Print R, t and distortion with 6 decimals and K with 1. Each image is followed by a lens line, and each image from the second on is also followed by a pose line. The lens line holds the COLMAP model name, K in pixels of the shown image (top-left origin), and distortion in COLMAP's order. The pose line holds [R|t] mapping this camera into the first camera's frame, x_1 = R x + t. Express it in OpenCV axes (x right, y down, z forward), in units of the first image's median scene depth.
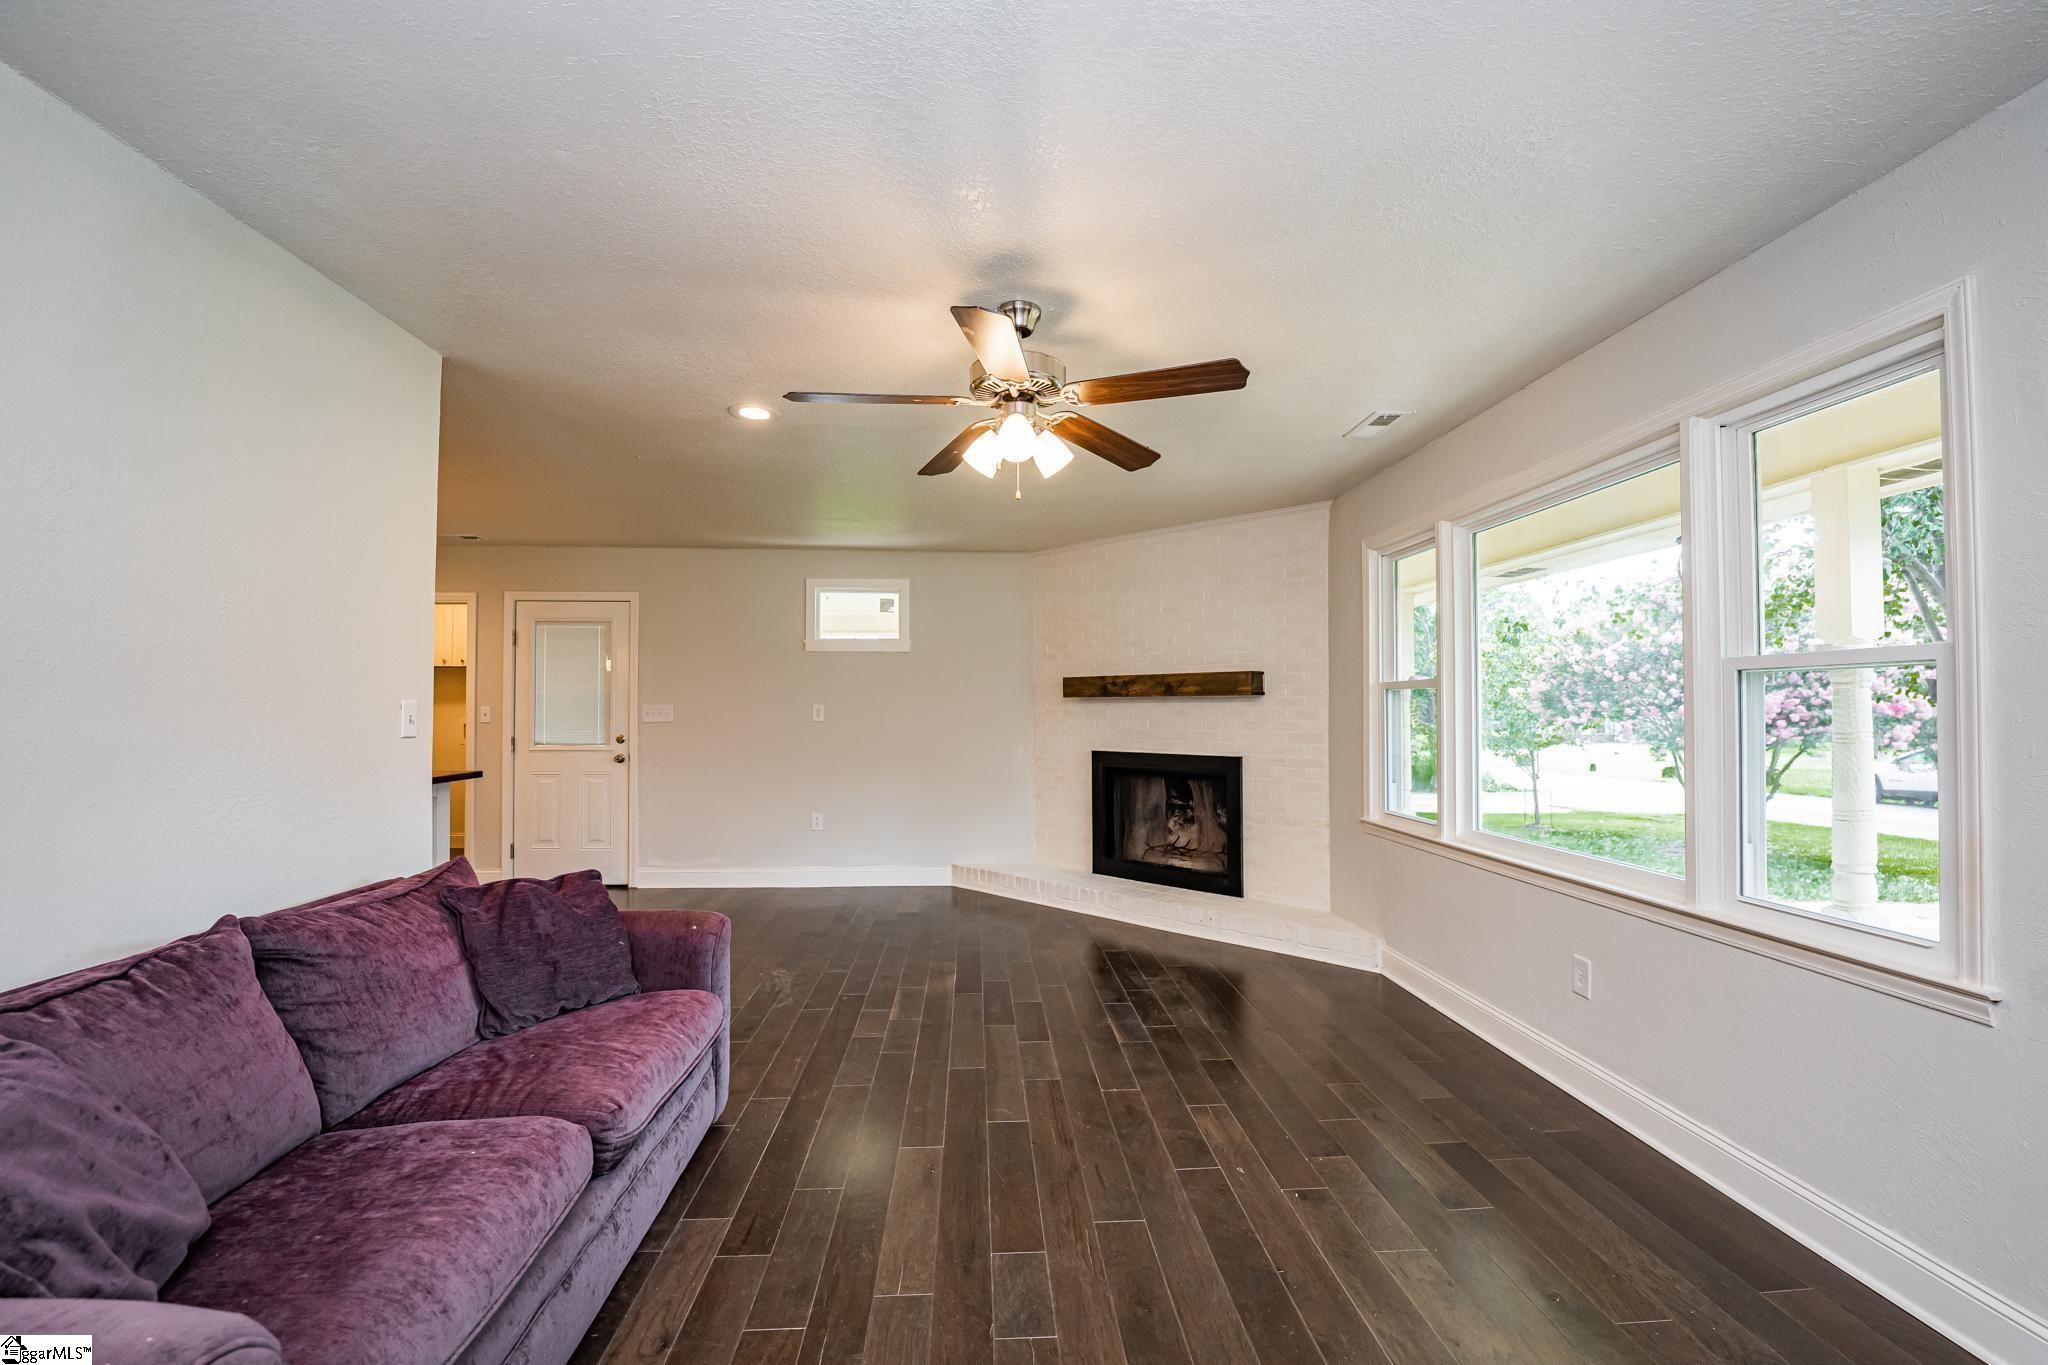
lens RADIAL K [[844.2, 0, 1024.7], [0, 844.2, 693.8], [0, 0, 1]] dist [-0.025891, 0.002878]
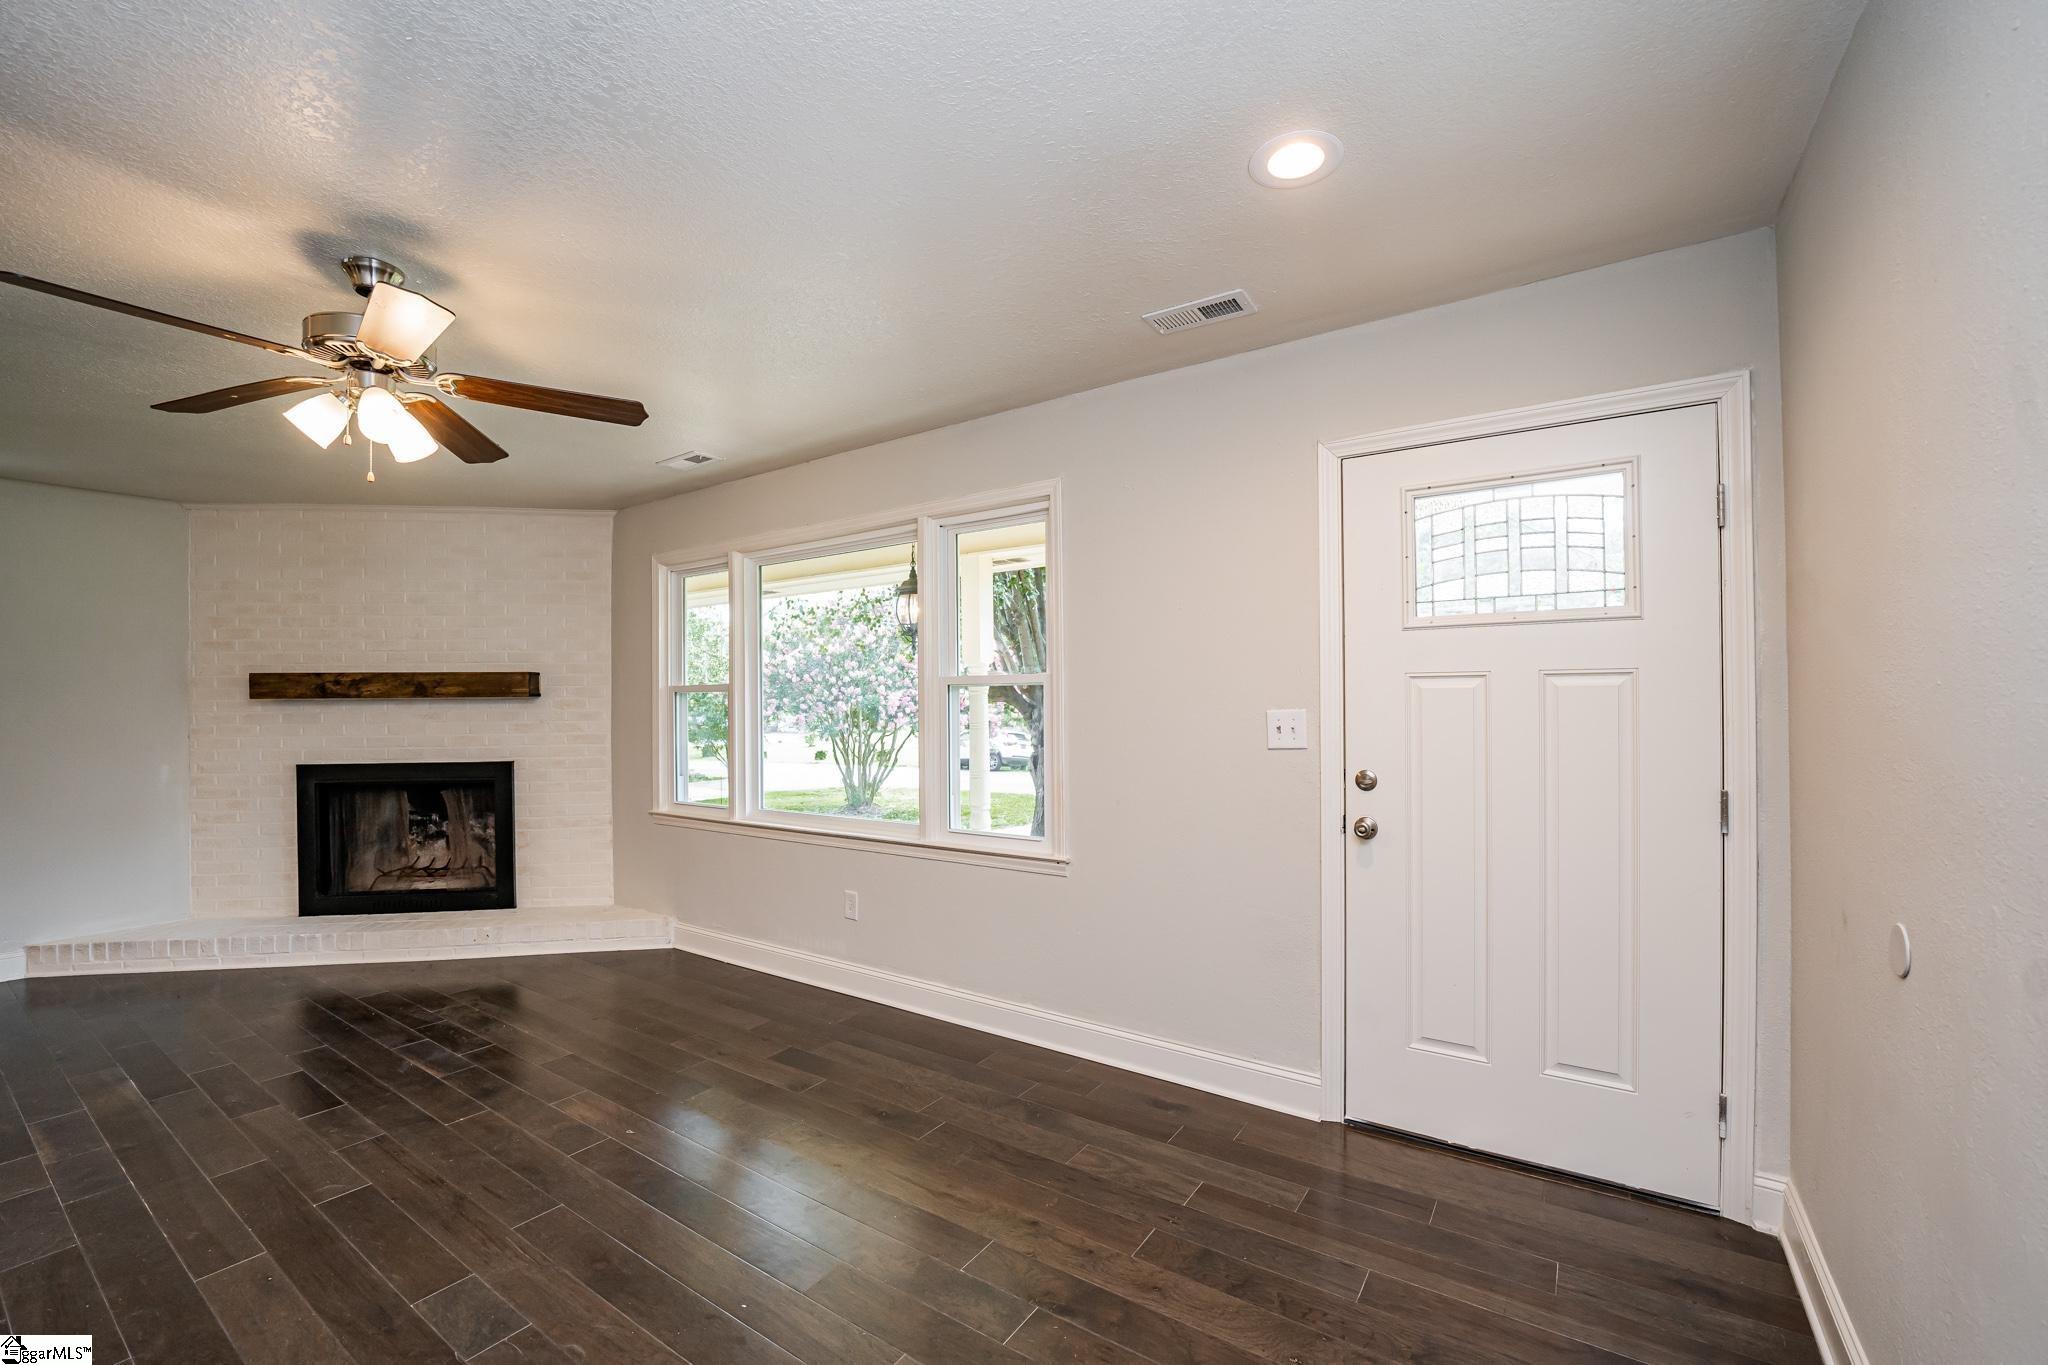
lens RADIAL K [[844.2, 0, 1024.7], [0, 844.2, 693.8], [0, 0, 1]] dist [-0.025891, 0.002878]
pose [[0.614125, 0.001462, 0.789208, -0.144229], [-0.005338, 0.999983, 0.002301, -0.007380], [-0.789191, -0.005626, 0.614122, -0.042169]]
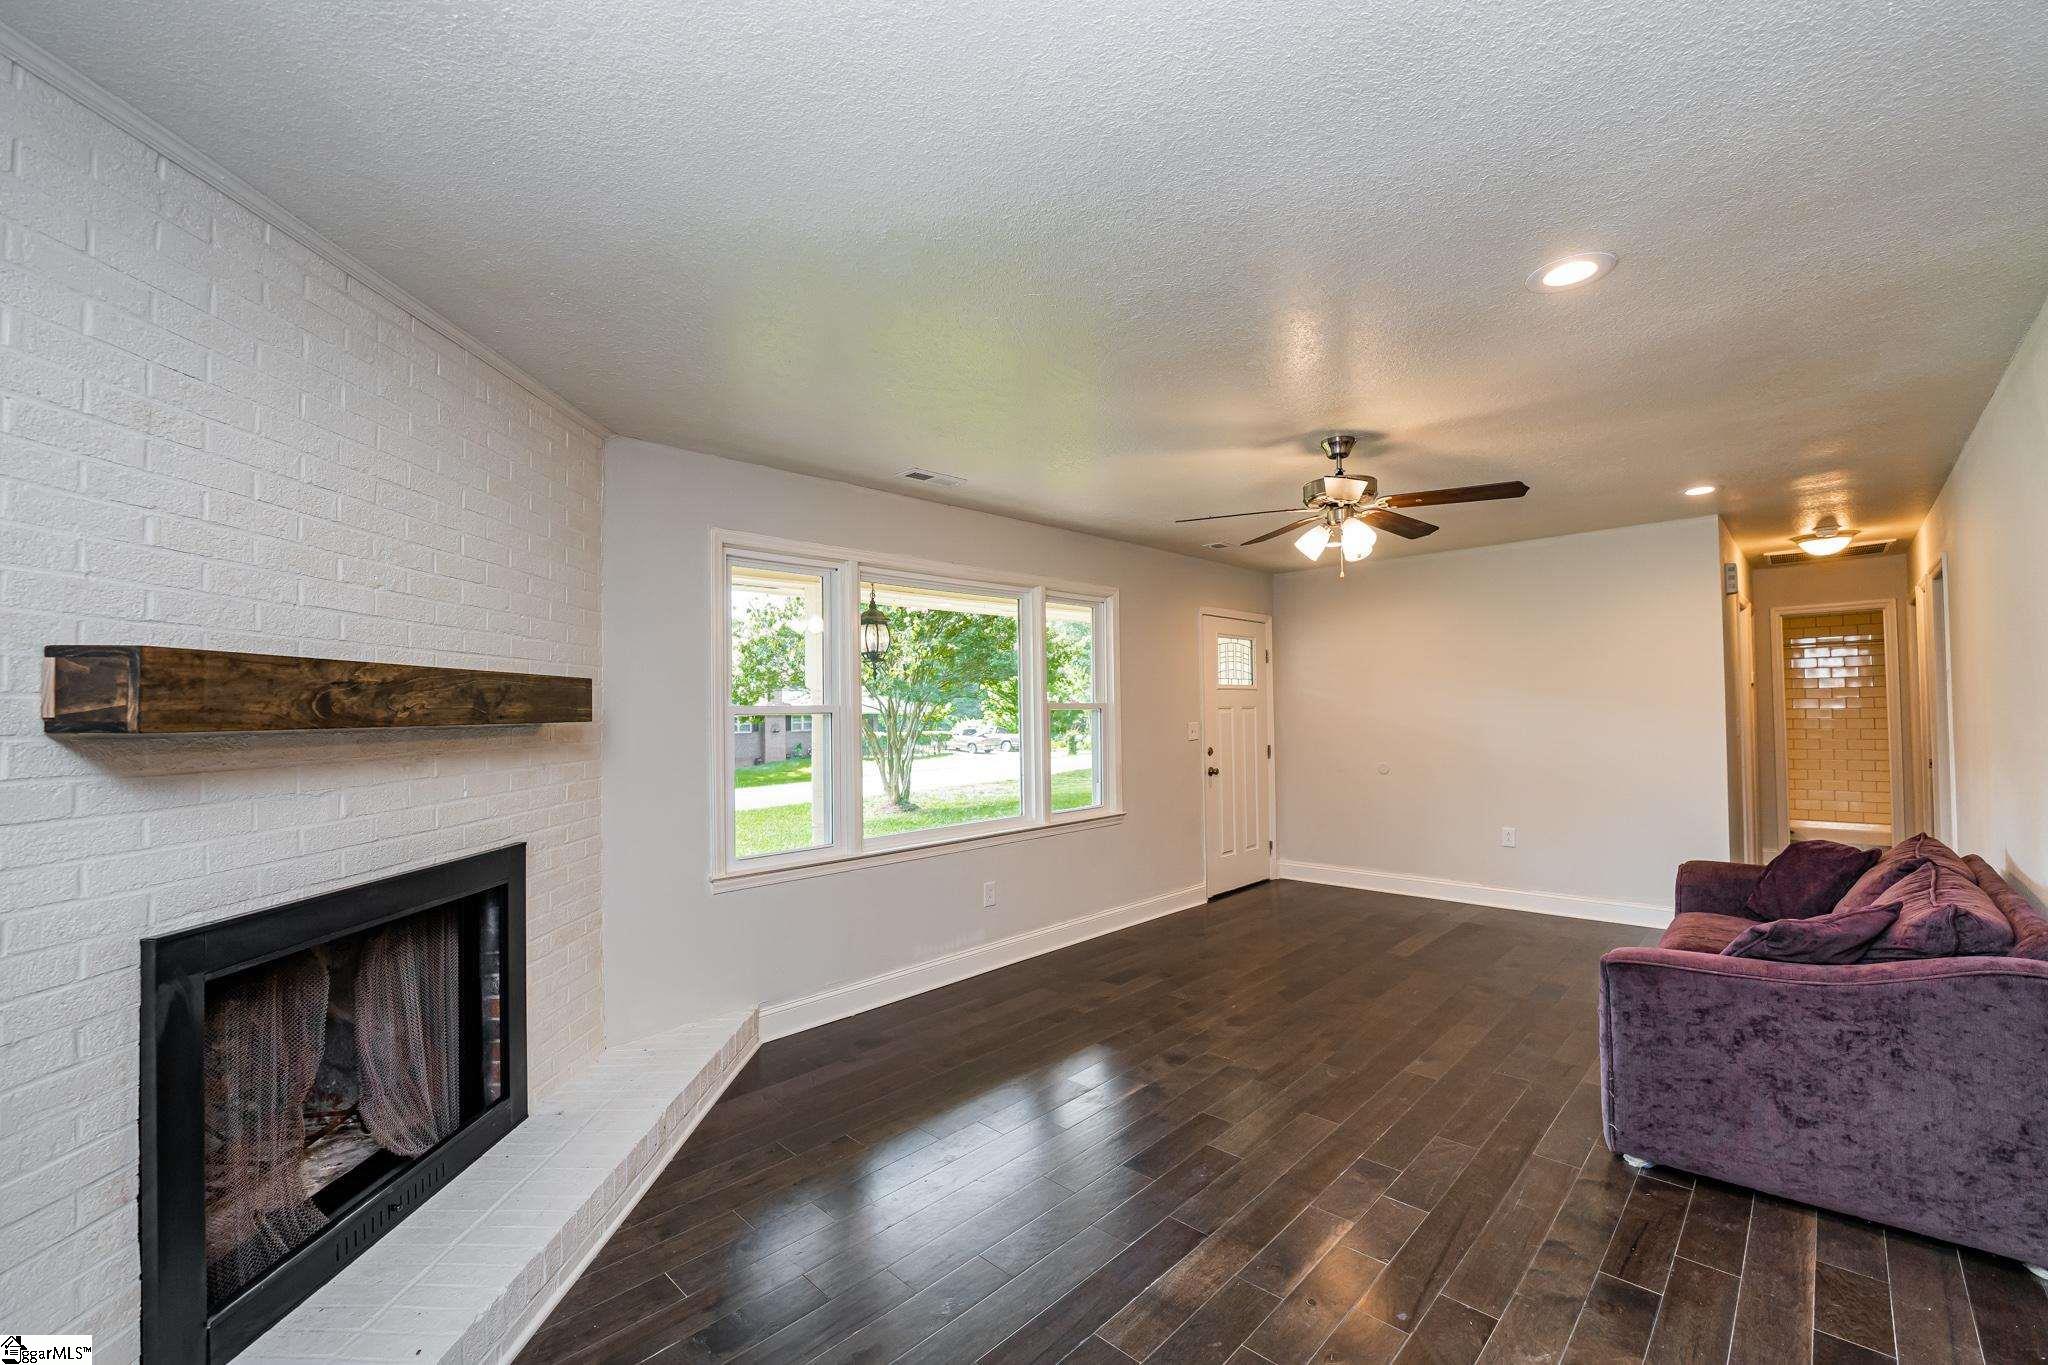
lens RADIAL K [[844.2, 0, 1024.7], [0, 844.2, 693.8], [0, 0, 1]] dist [-0.025891, 0.002878]
pose [[-0.672567, 0.024981, 0.739614, -0.347640], [0.002358, 0.999497, -0.031614, 0.001414], [-0.740032, -0.019518, -0.672288, 1.196416]]
